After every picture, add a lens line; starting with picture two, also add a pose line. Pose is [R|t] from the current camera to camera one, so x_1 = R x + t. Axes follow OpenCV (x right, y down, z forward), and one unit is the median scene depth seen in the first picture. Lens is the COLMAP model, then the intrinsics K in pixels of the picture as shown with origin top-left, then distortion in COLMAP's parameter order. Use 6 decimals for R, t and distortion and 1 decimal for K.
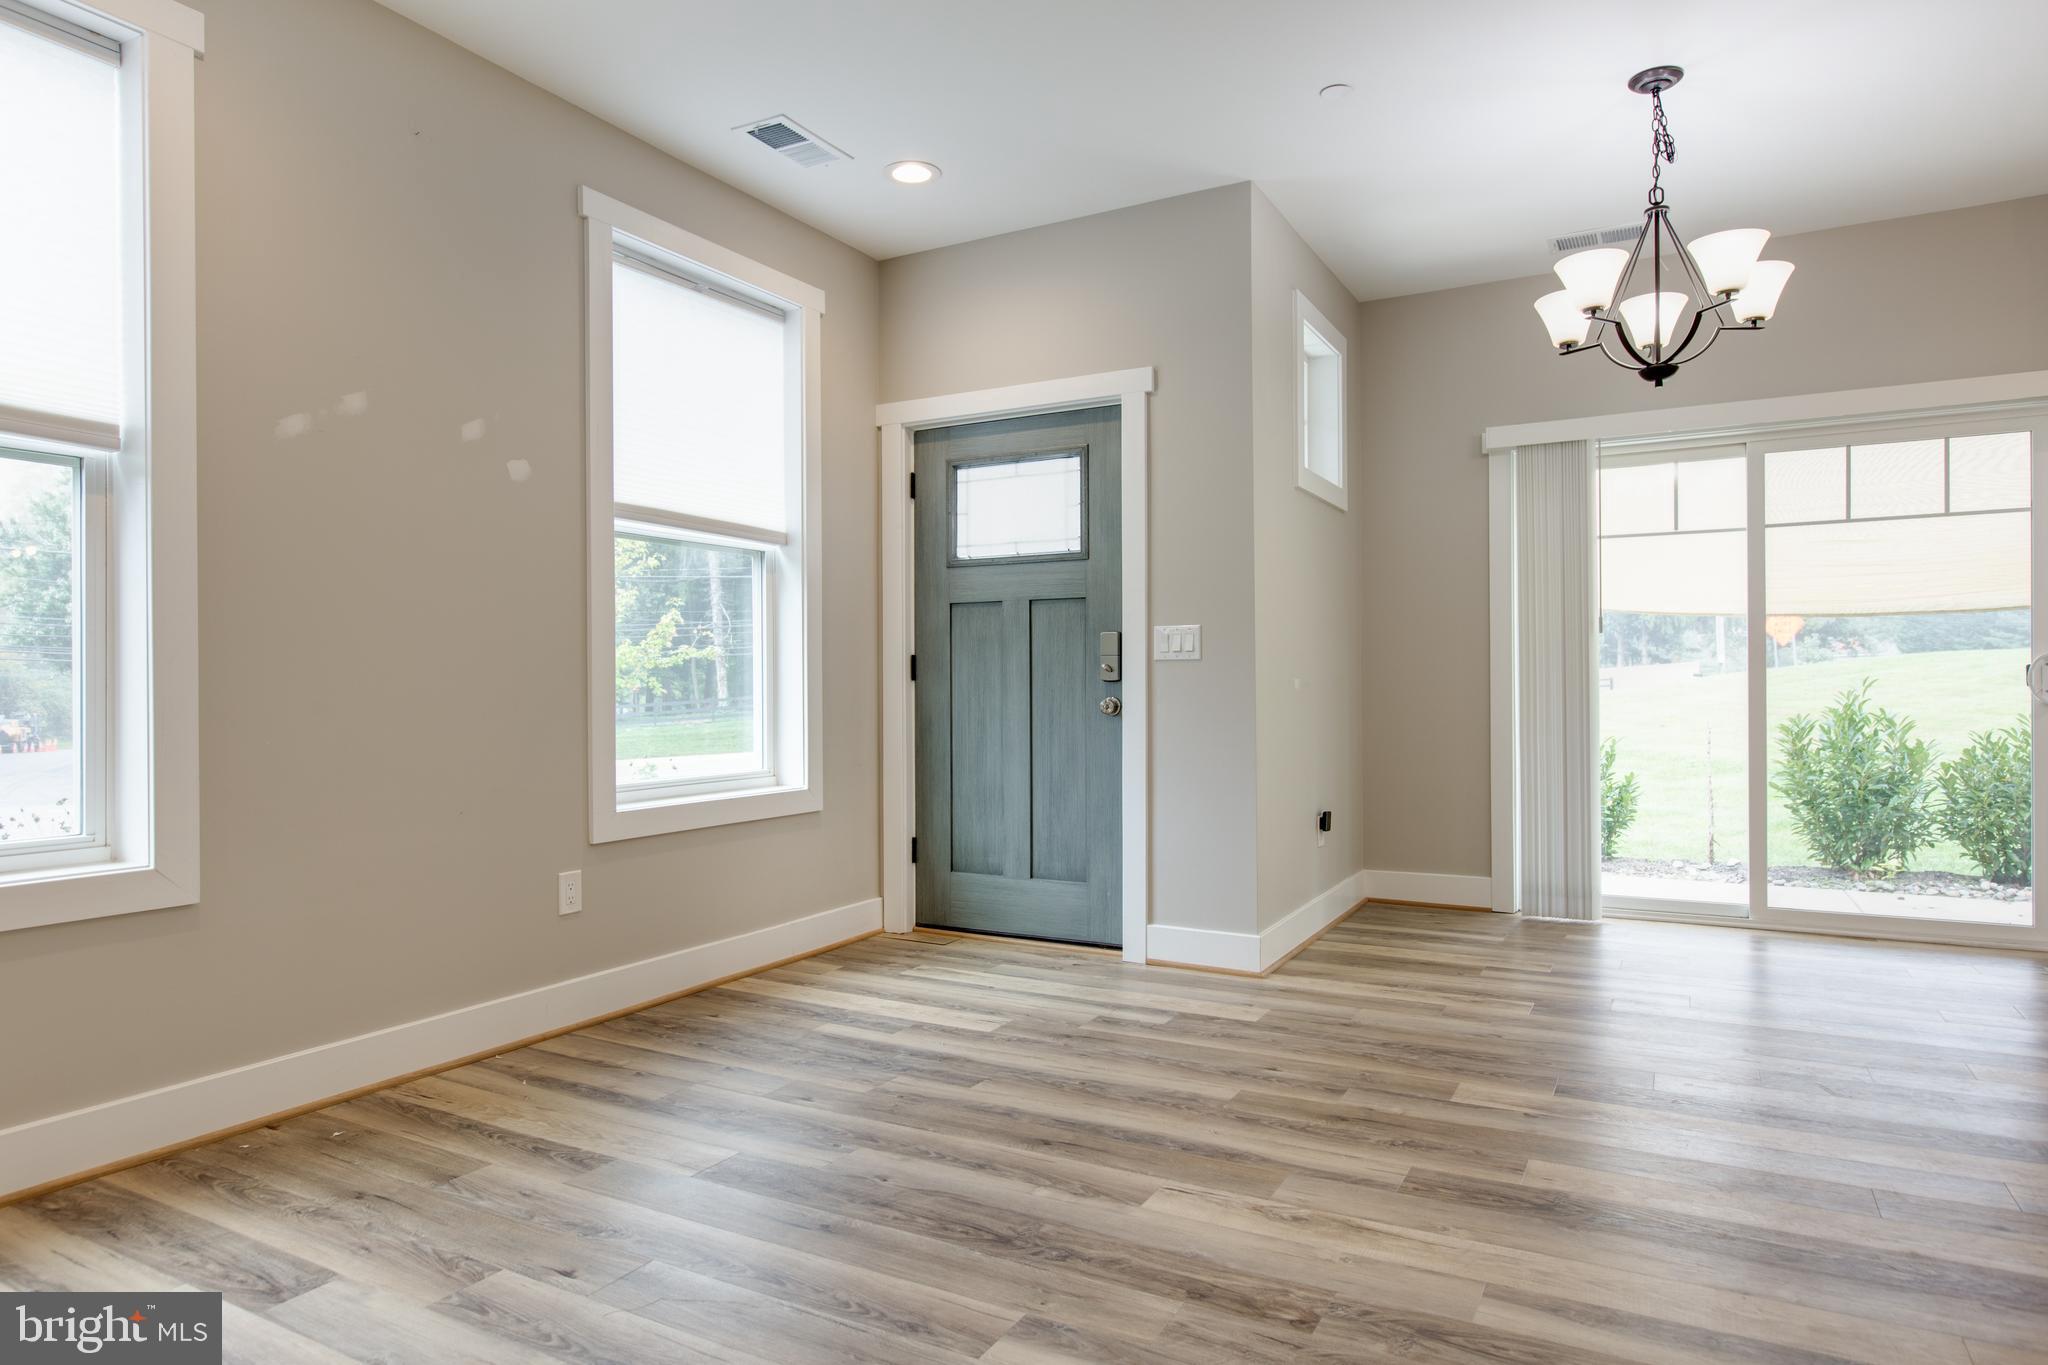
lens RADIAL K [[1130.0, 0, 1122.7], [0, 1130.0, 686.8], [0, 0, 1]] dist [-0.015985, 0.002670]
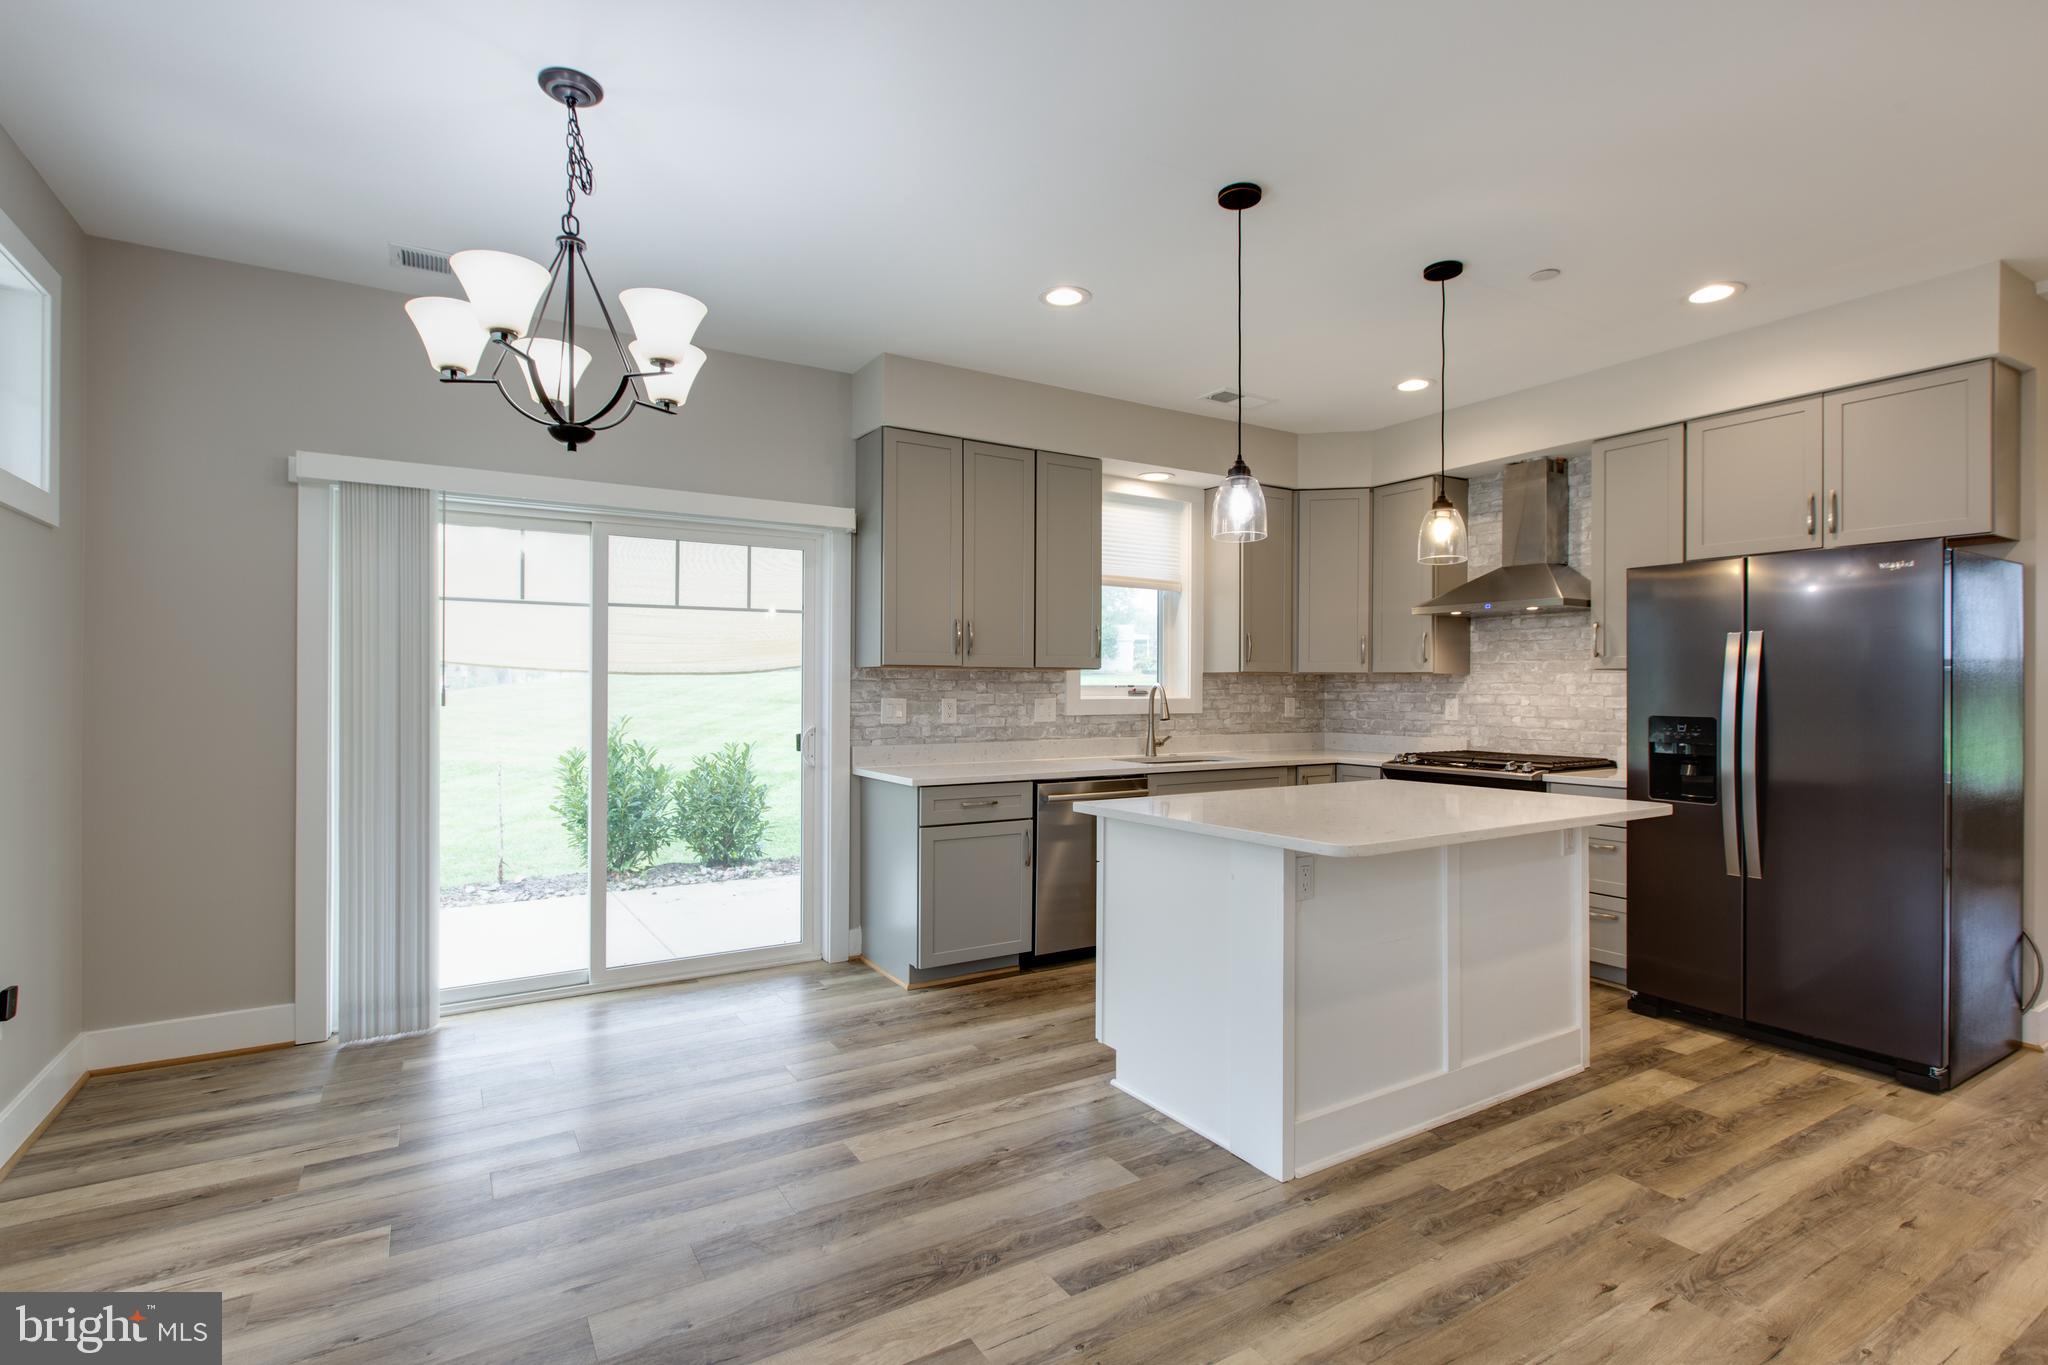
lens RADIAL K [[910.1, 0, 938.3], [0, 910.1, 684.8], [0, 0, 1]] dist [0.001408, 0.002579]
pose [[0.566725, 0.011731, 0.823823, 0.069485], [-0.001212, 0.999909, -0.013405, -0.079953], [-0.823906, 0.006599, 0.566688, 0.374363]]
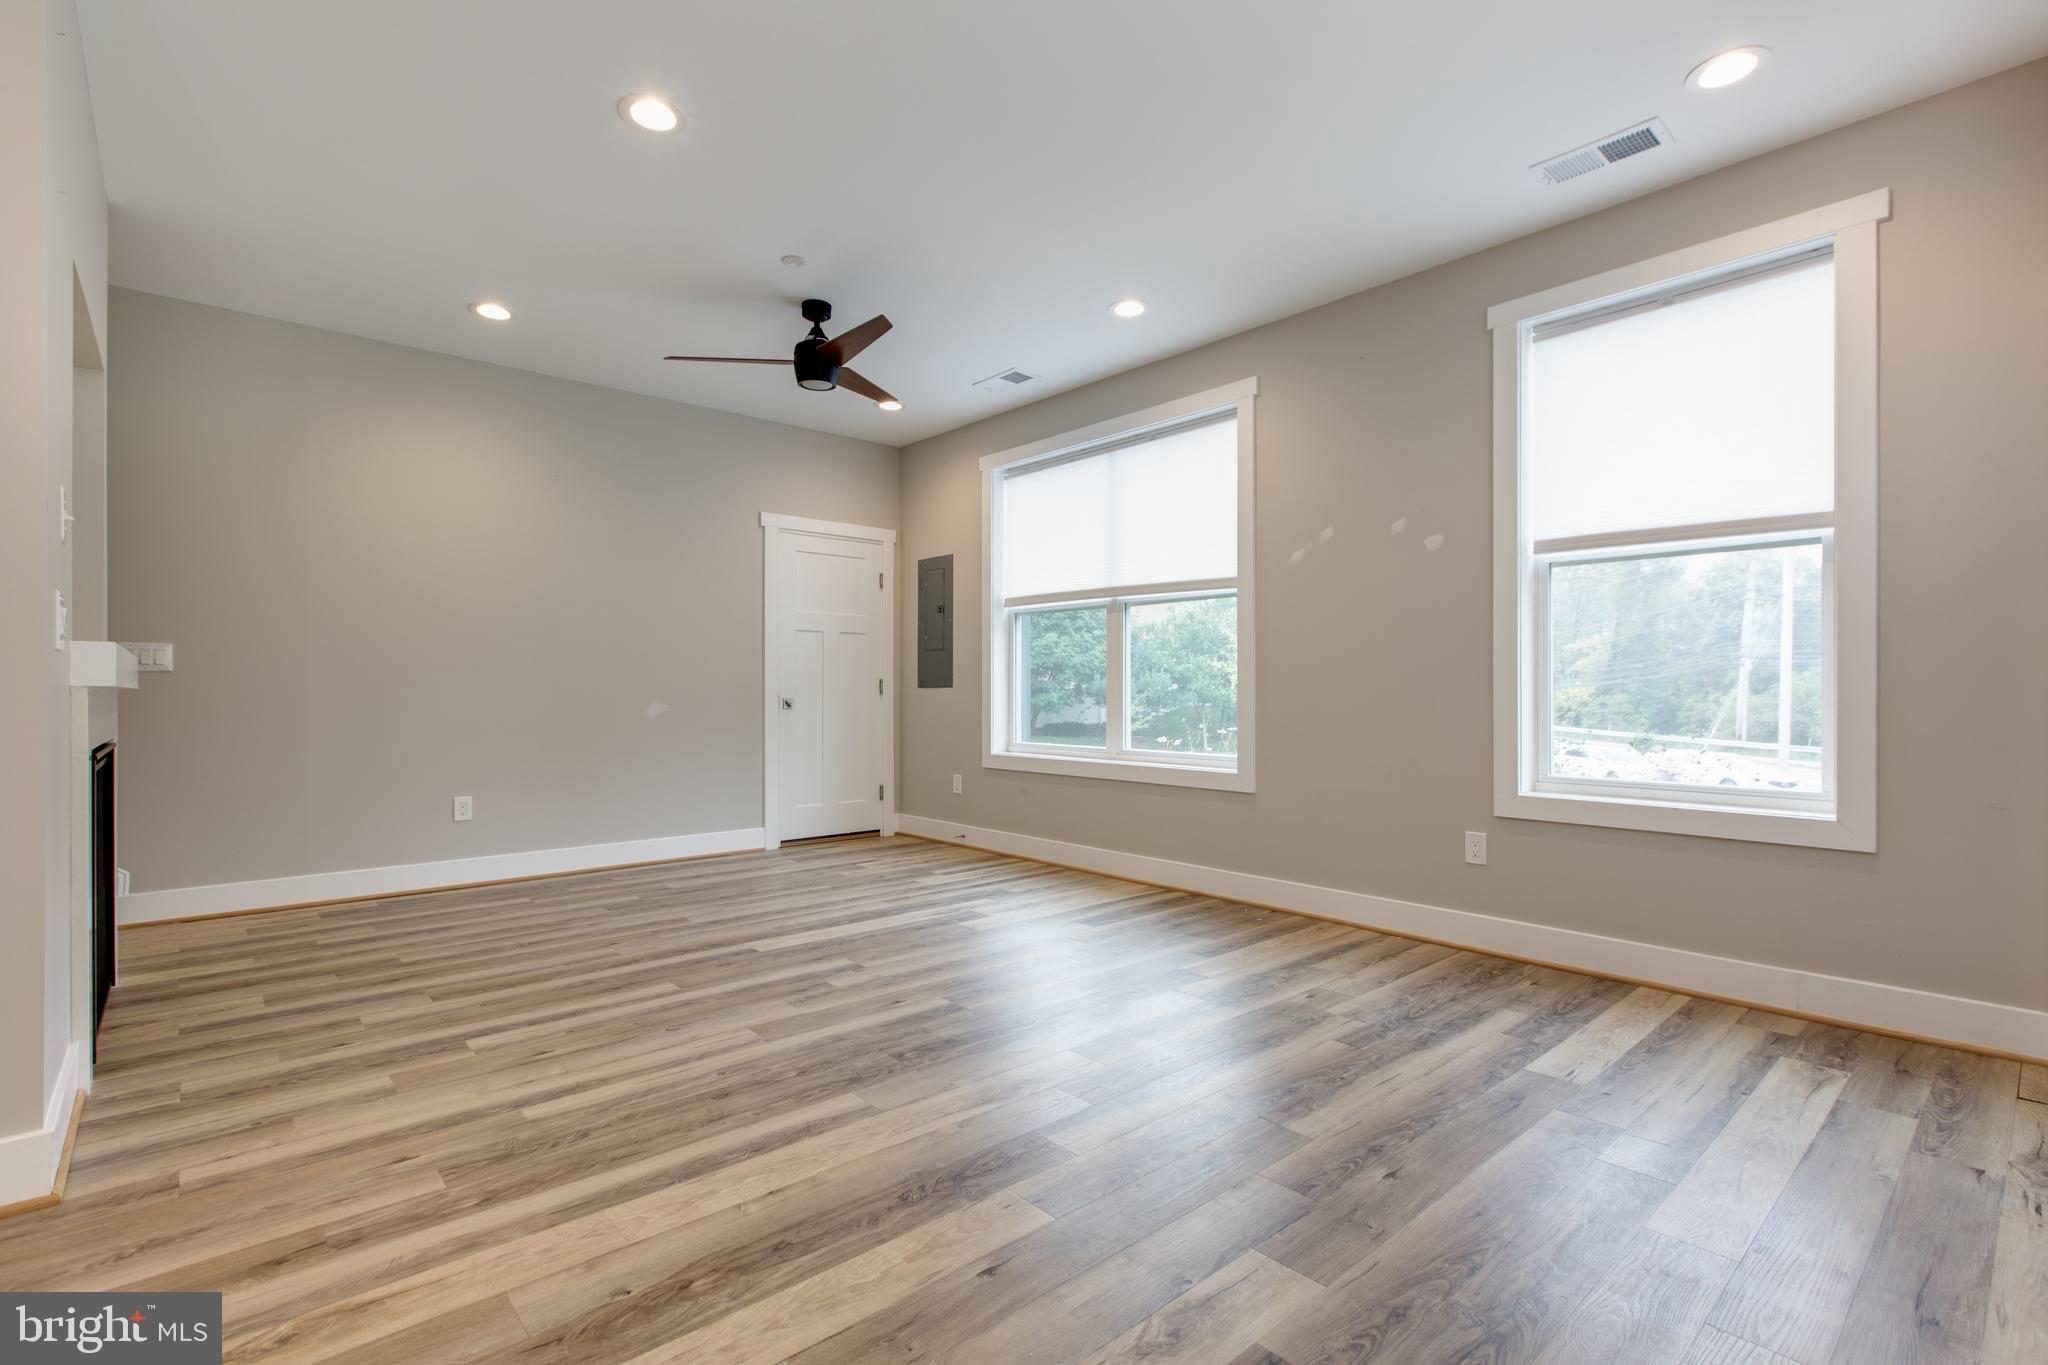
lens RADIAL K [[910.1, 0, 925.2], [0, 910.1, 692.9], [0, 0, 1]] dist [0.001408, 0.002579]
pose [[-0.416757, 0.002243, -0.909015, 0.757206], [-0.000019, 0.999997, 0.002476, -0.003546], [0.909018, 0.001049, -0.416756, 0.856498]]
